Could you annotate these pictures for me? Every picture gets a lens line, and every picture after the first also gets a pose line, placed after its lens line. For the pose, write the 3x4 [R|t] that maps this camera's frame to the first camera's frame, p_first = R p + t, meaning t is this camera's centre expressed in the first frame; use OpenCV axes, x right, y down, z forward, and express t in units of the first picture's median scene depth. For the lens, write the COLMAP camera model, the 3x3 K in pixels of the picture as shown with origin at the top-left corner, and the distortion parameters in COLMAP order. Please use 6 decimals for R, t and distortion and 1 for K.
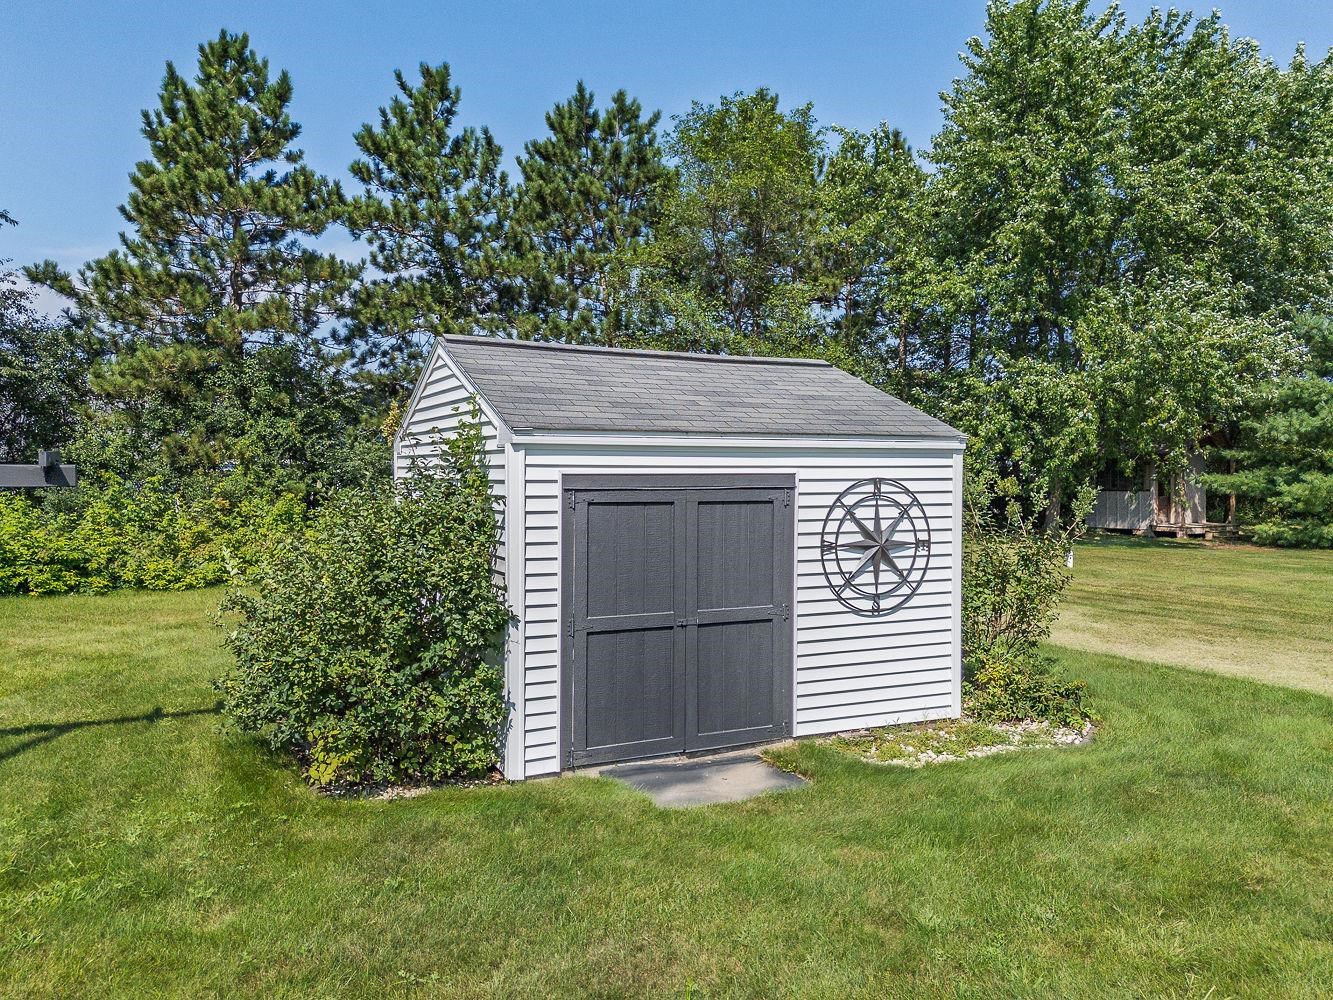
lens RADIAL K [[983.7, 0, 666.5], [0, 983.7, 500.0], [0, 0, 1]] dist [0.073660, -0.054806]
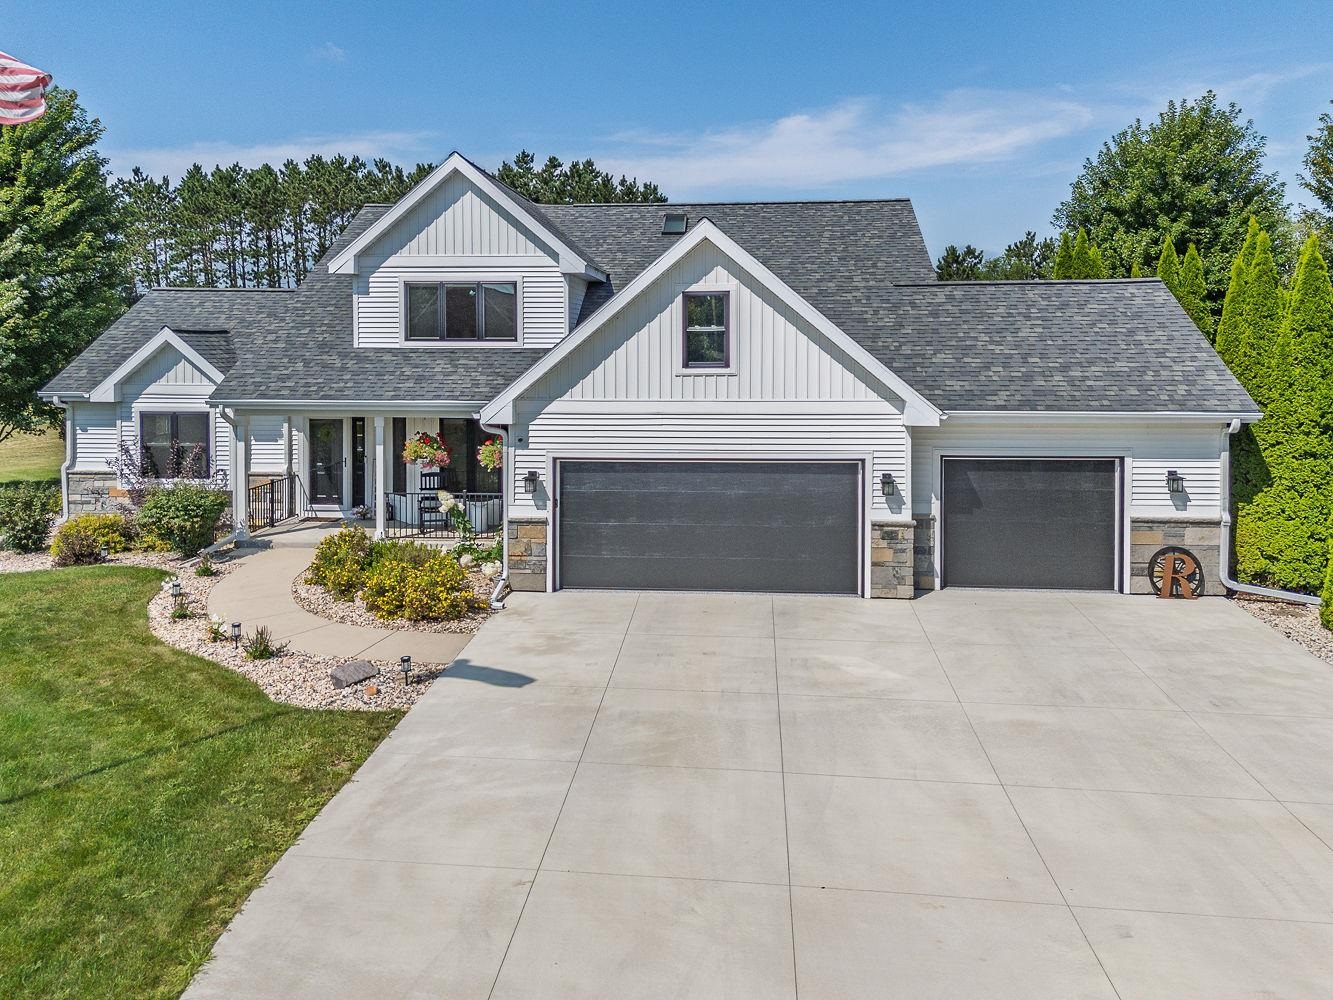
lens RADIAL K [[1040.0, 0, 669.3], [0, 1040.0, 361.4], [0, 0, 1]] dist [0.032133, 0.006018]
pose [[0.877129, 0.008614, -0.480178, 1.084109], [-0.008172, 0.999962, 0.003011, -0.097429], [0.480186, 0.001283, 0.877166, -3.524688]]
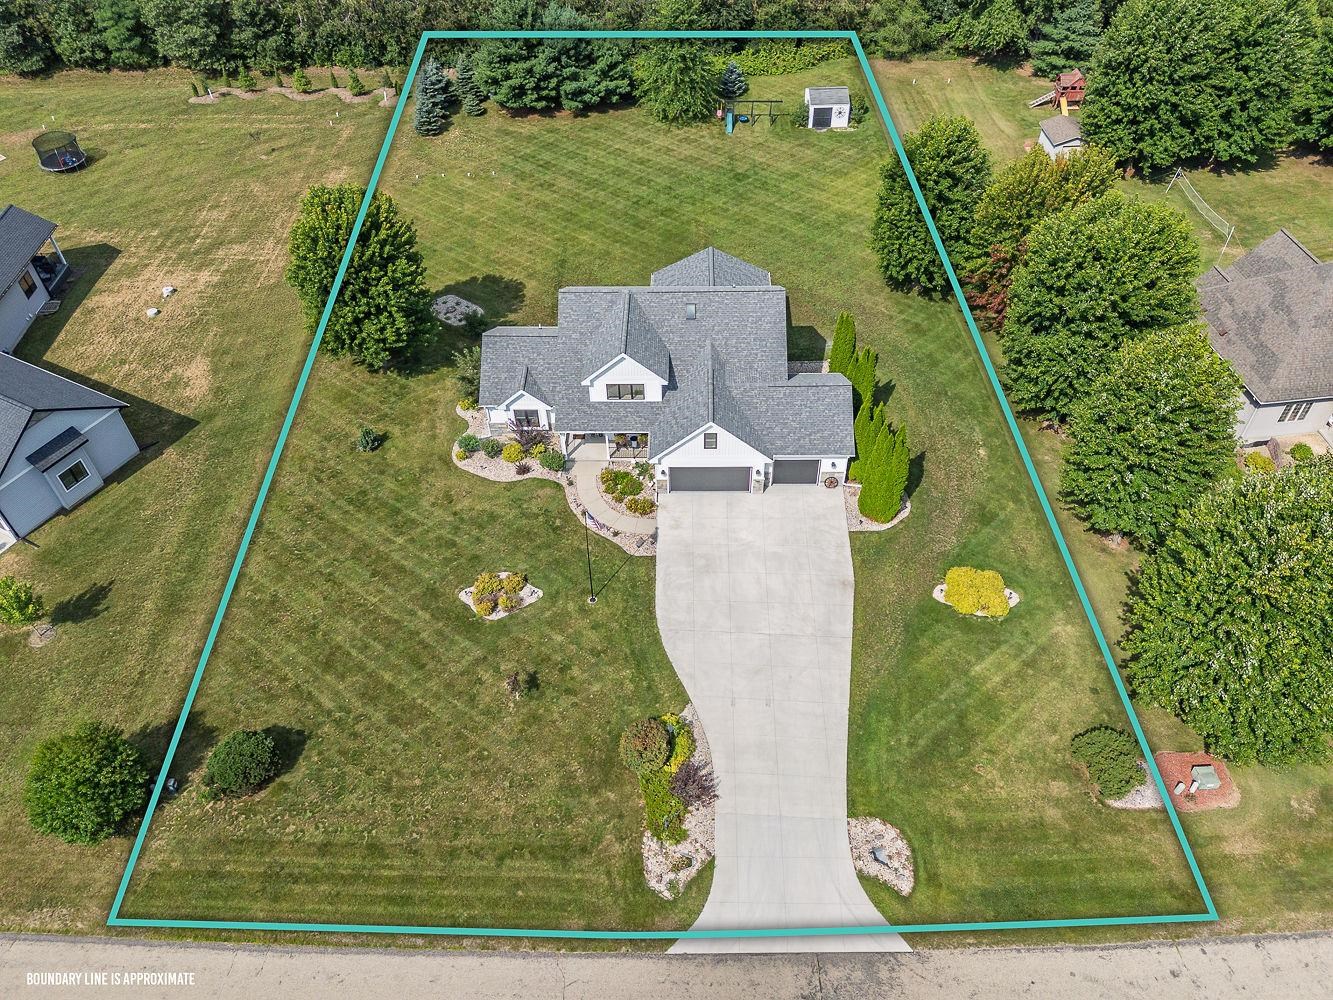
lens RADIAL K [[983.7, 0, 666.5], [0, 983.7, 500.0], [0, 0, 1]] dist [0.073660, -0.054806]
pose [[0.903675, 0.286639, -0.318133, 1.616921], [0.005087, 0.735685, 0.677304, -2.171388], [0.428188, -0.613681, 0.663363, -5.015720]]
